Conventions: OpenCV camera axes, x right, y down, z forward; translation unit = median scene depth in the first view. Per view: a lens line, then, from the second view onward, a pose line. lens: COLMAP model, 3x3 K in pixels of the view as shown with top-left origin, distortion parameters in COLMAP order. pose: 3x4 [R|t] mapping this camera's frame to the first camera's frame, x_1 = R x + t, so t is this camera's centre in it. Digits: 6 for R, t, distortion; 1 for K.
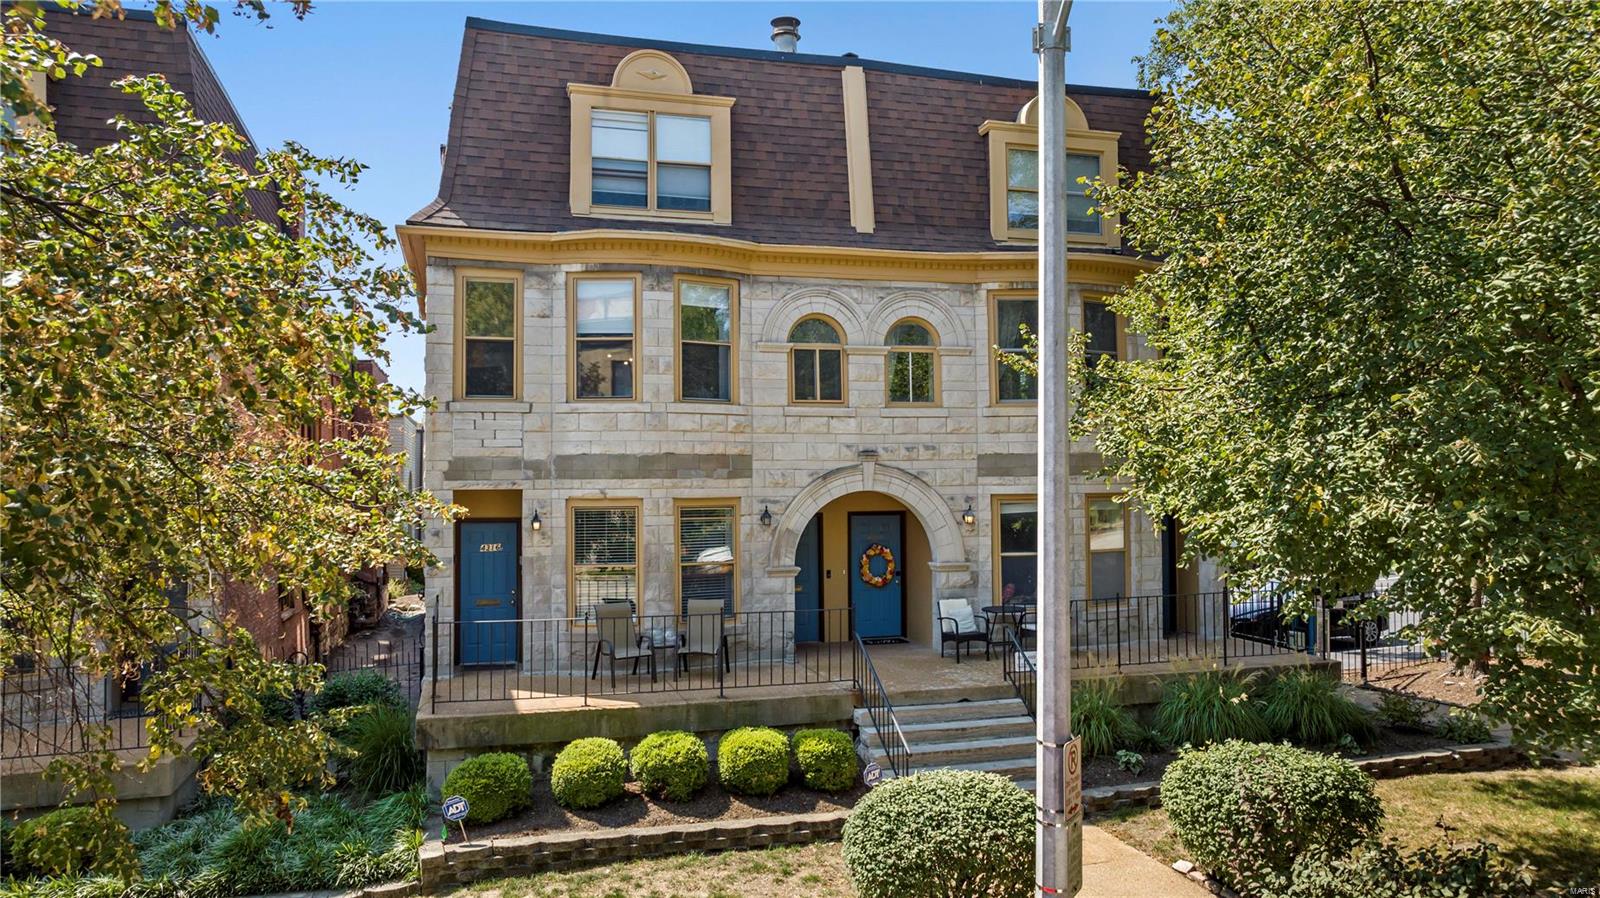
lens RADIAL K [[1140.5, 0, 795.8], [0, 1140.5, 441.8], [0, 0, 1]] dist [-0.022258, 0.021915]
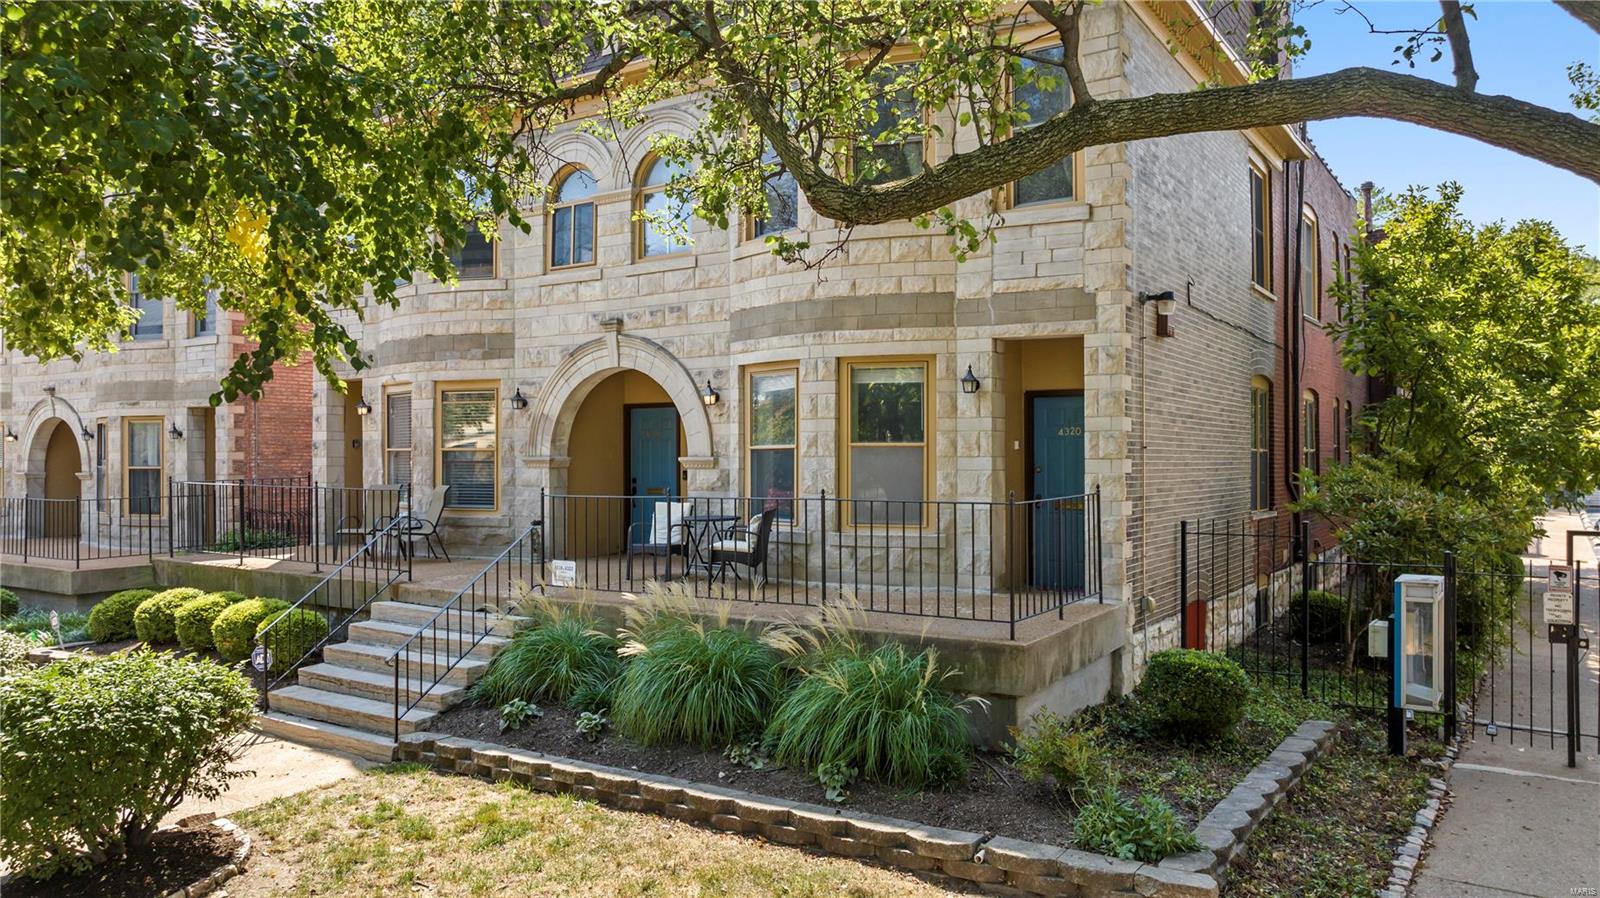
lens RADIAL K [[1140.5, 0, 789.8], [0, 1140.5, 453.3], [0, 0, 1]] dist [-0.022258, 0.021915]
pose [[0.635962, 0.003519, -0.771712, 0.828221], [0.020866, 0.999546, 0.021753, 0.095104], [0.771438, -0.029937, 0.635600, 0.604923]]
